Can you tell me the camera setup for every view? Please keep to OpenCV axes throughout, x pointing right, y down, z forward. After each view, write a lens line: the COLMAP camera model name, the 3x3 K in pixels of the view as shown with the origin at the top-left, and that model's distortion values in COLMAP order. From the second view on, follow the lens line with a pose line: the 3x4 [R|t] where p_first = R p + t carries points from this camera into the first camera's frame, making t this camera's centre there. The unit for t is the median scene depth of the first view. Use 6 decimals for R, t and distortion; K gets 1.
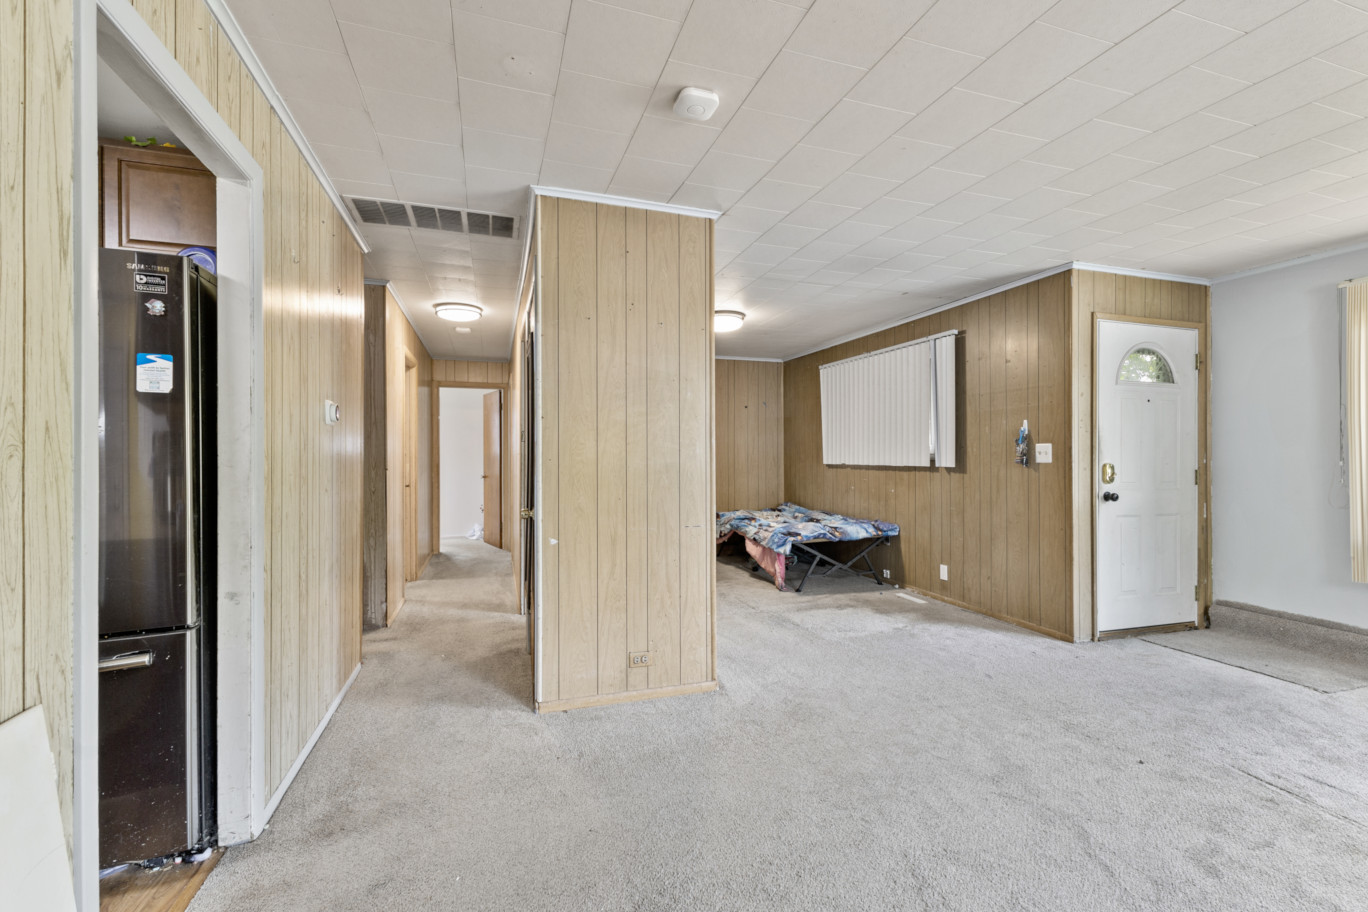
lens RADIAL K [[590.9, 0, 687.0], [0, 590.9, 463.4], [0, 0, 1]] dist [0.015980, 0.000142]
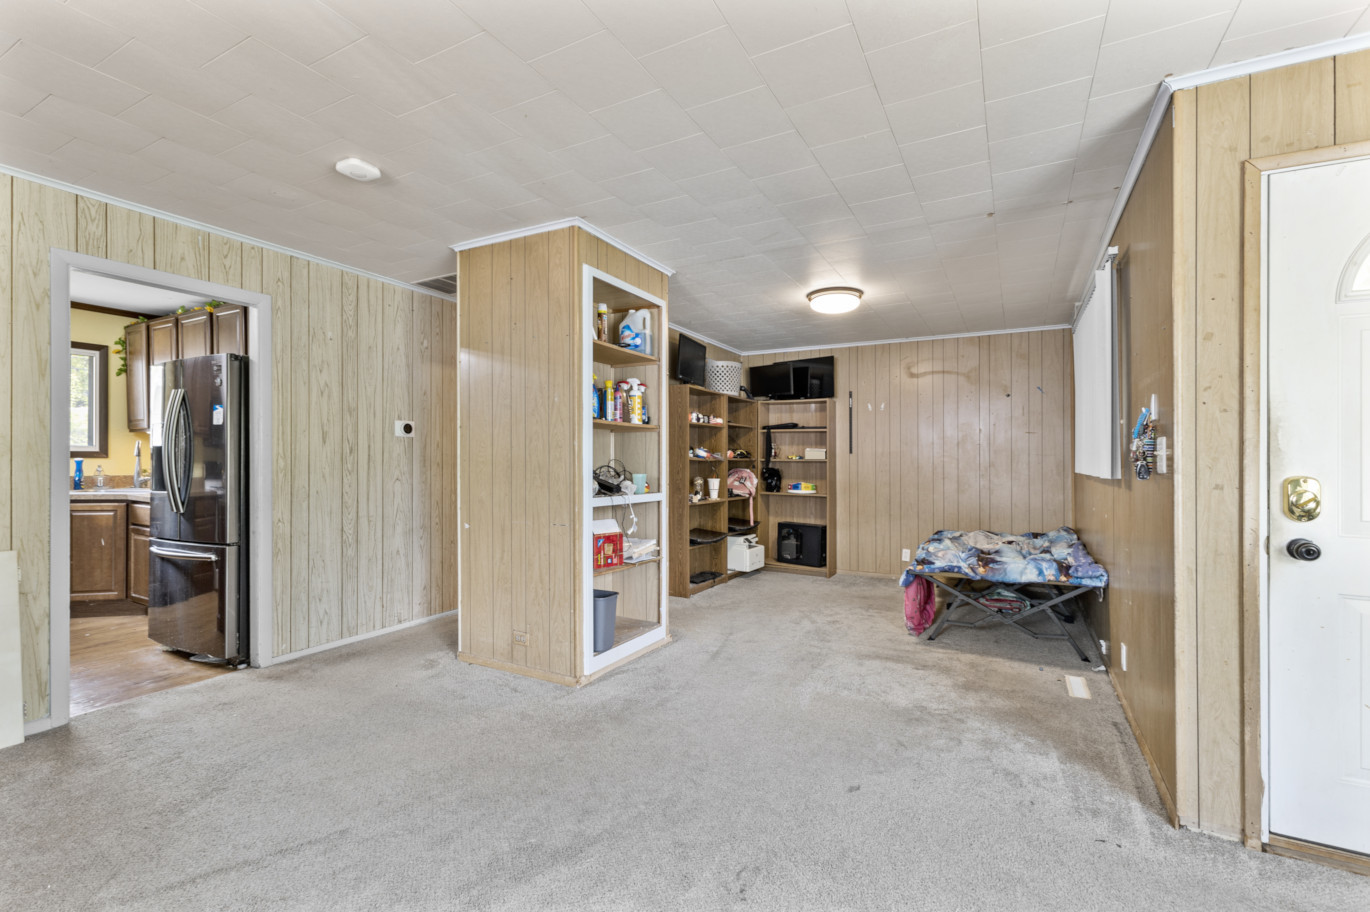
lens RADIAL K [[602.9, 0, 685.0], [0, 602.9, 472.6], [0, 0, 1]] dist [0.012714, -0.000832]
pose [[0.682732, 0.019558, -0.730407, 0.873994], [-0.013791, 0.999809, 0.013881, -0.004192], [0.730539, 0.000596, 0.682871, 0.399499]]
